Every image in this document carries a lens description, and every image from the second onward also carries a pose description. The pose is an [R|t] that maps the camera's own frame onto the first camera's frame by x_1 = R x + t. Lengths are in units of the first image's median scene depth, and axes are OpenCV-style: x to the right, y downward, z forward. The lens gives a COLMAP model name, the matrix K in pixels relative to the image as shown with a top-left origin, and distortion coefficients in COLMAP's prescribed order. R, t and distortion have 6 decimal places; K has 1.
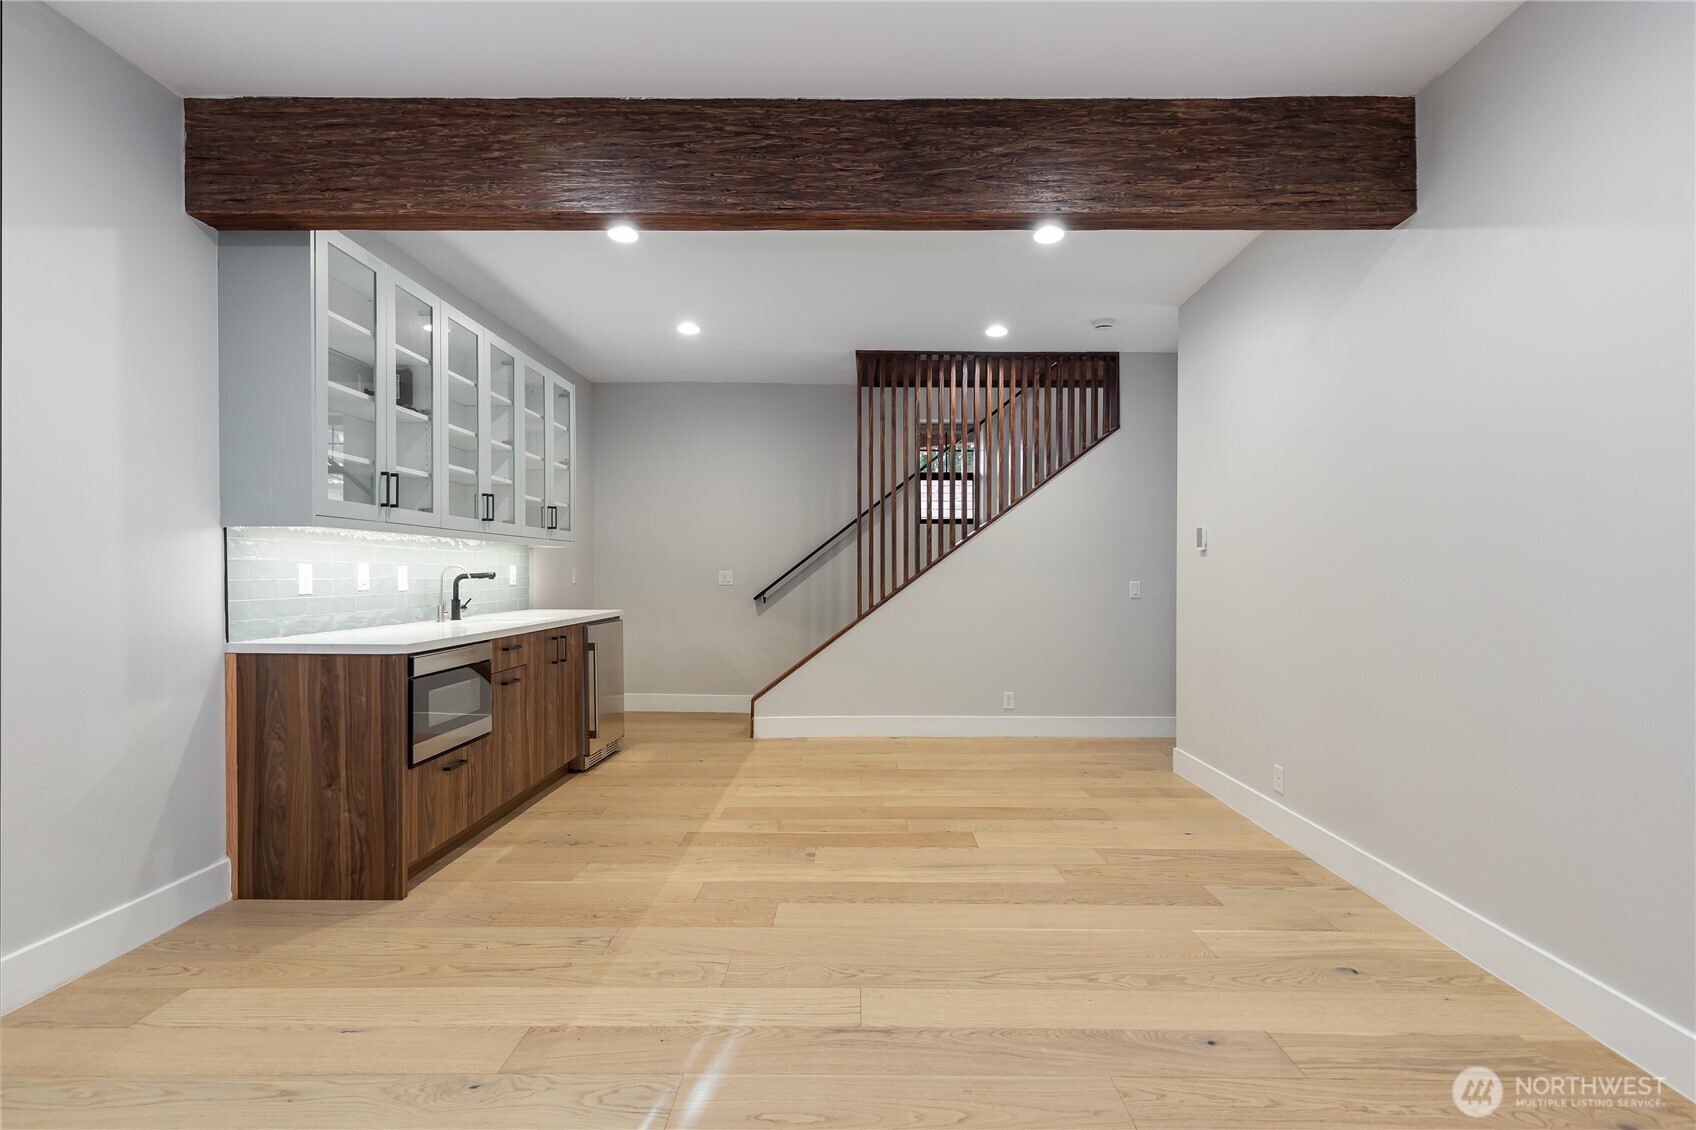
lens RADIAL K [[758.8, 0, 876.4], [0, 758.8, 568.5], [0, 0, 1]] dist [0.000803, 0.000127]
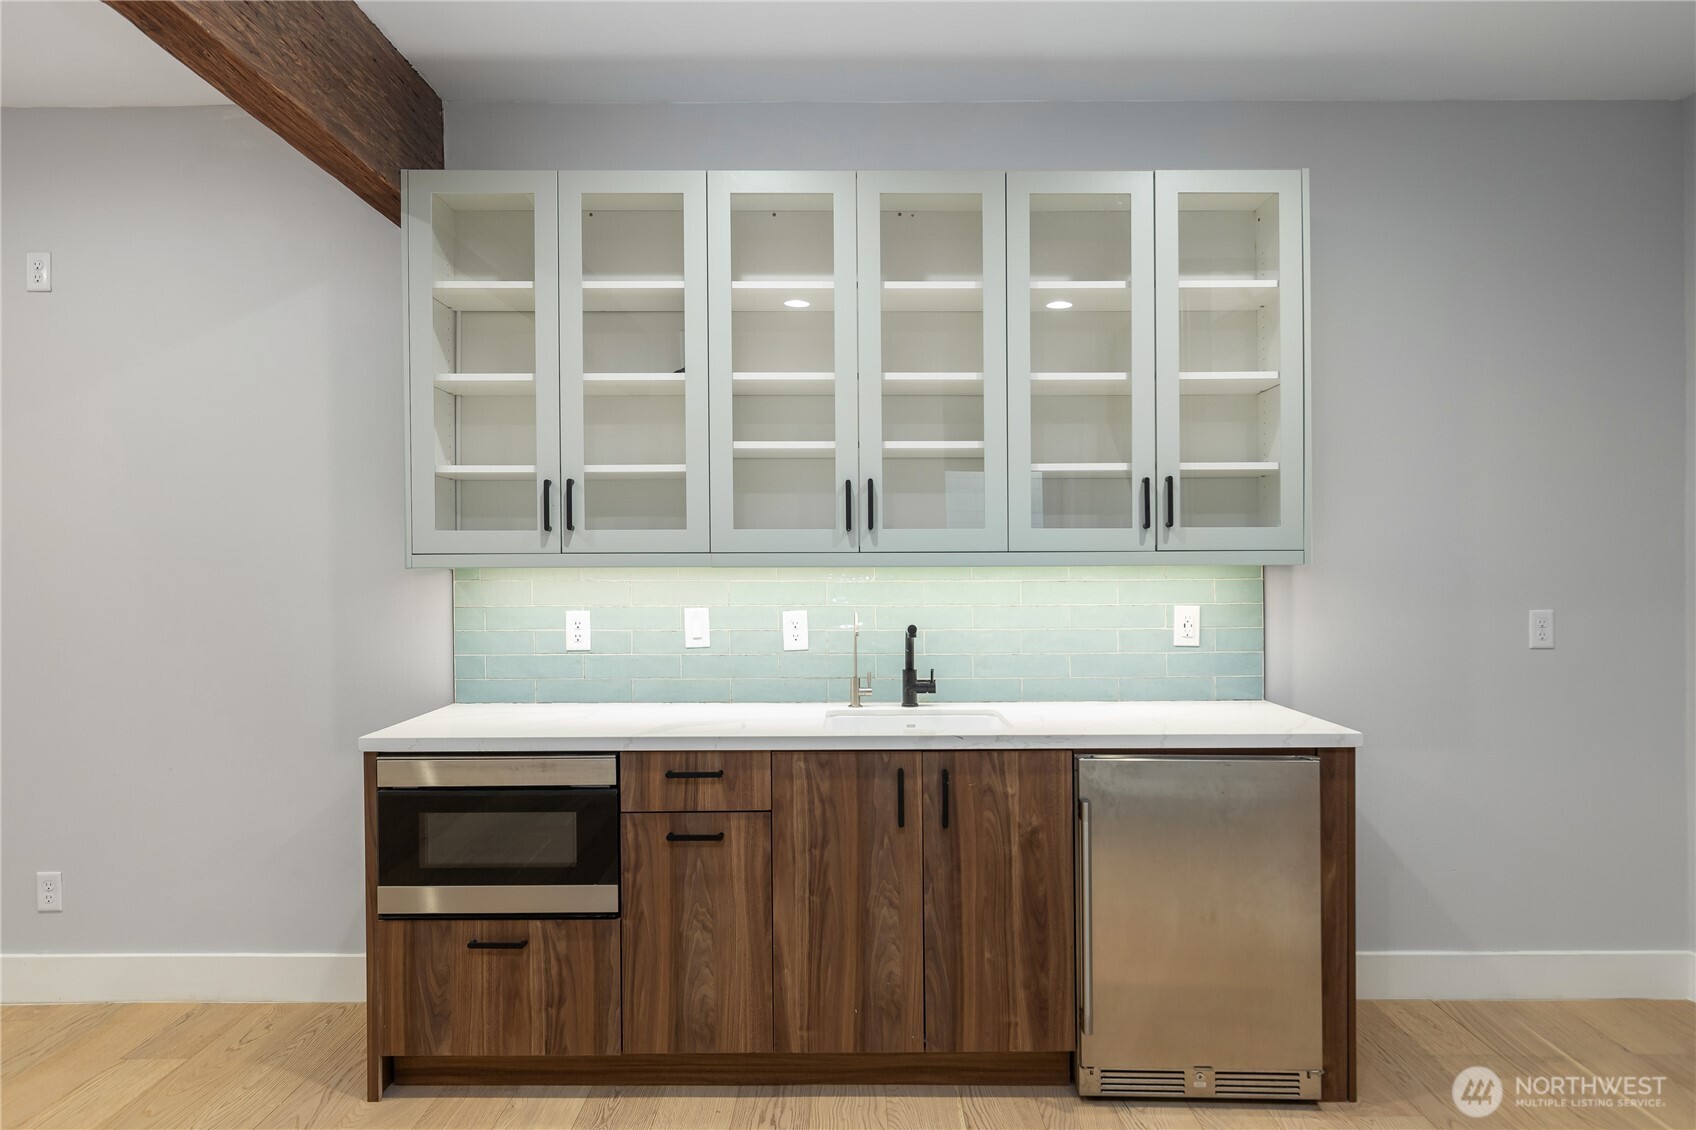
lens RADIAL K [[1086.5, 0, 845.6], [0, 1086.5, 578.6], [0, 0, 1]] dist [0.003112, 0.001798]
pose [[-0.005560, 0.010316, -0.999931, 0.347243], [0.007444, 0.999920, 0.010275, -0.049249], [0.999957, -0.007386, -0.005636, 1.355679]]
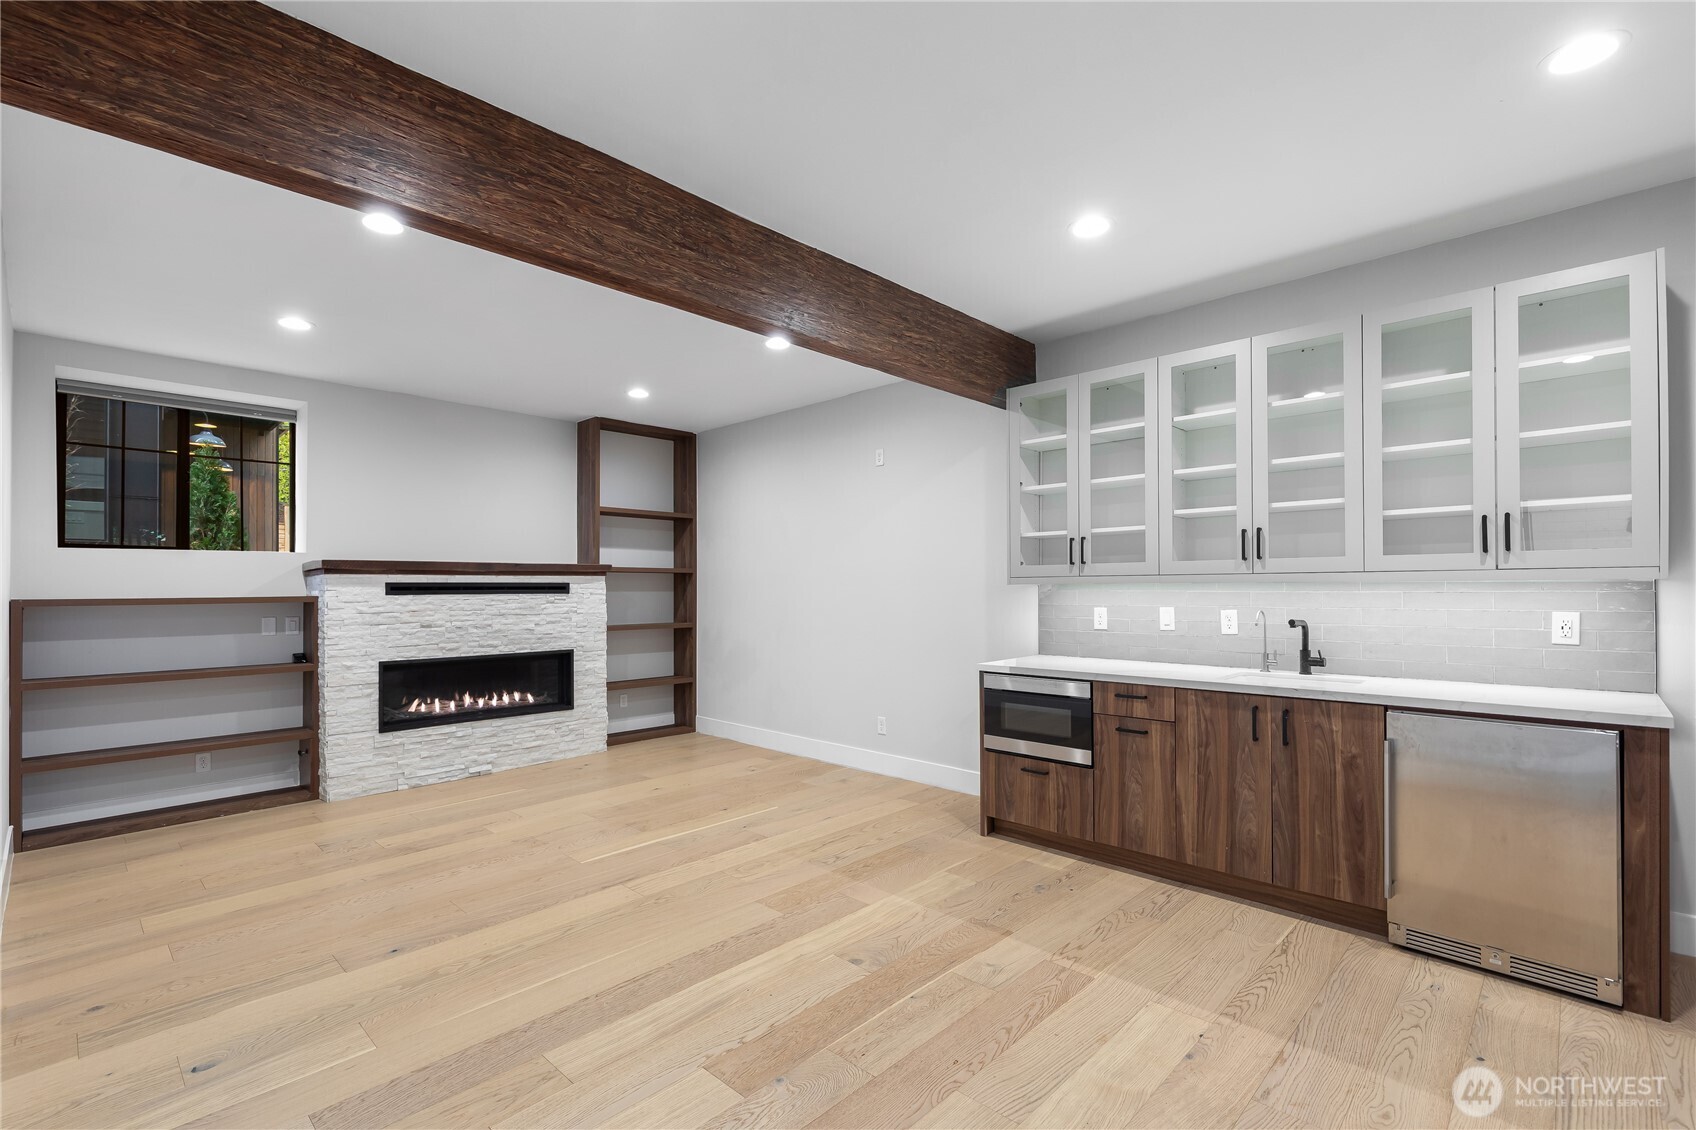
lens RADIAL K [[750.8, 0, 855.8], [0, 750.8, 589.2], [0, 0, 1]] dist [0.000652, -0.000182]
pose [[-0.692140, 0.003598, -0.721755, 0.565167], [0.007748, 0.999967, -0.002446, -0.041282], [0.721722, -0.007285, -0.692145, 1.725402]]
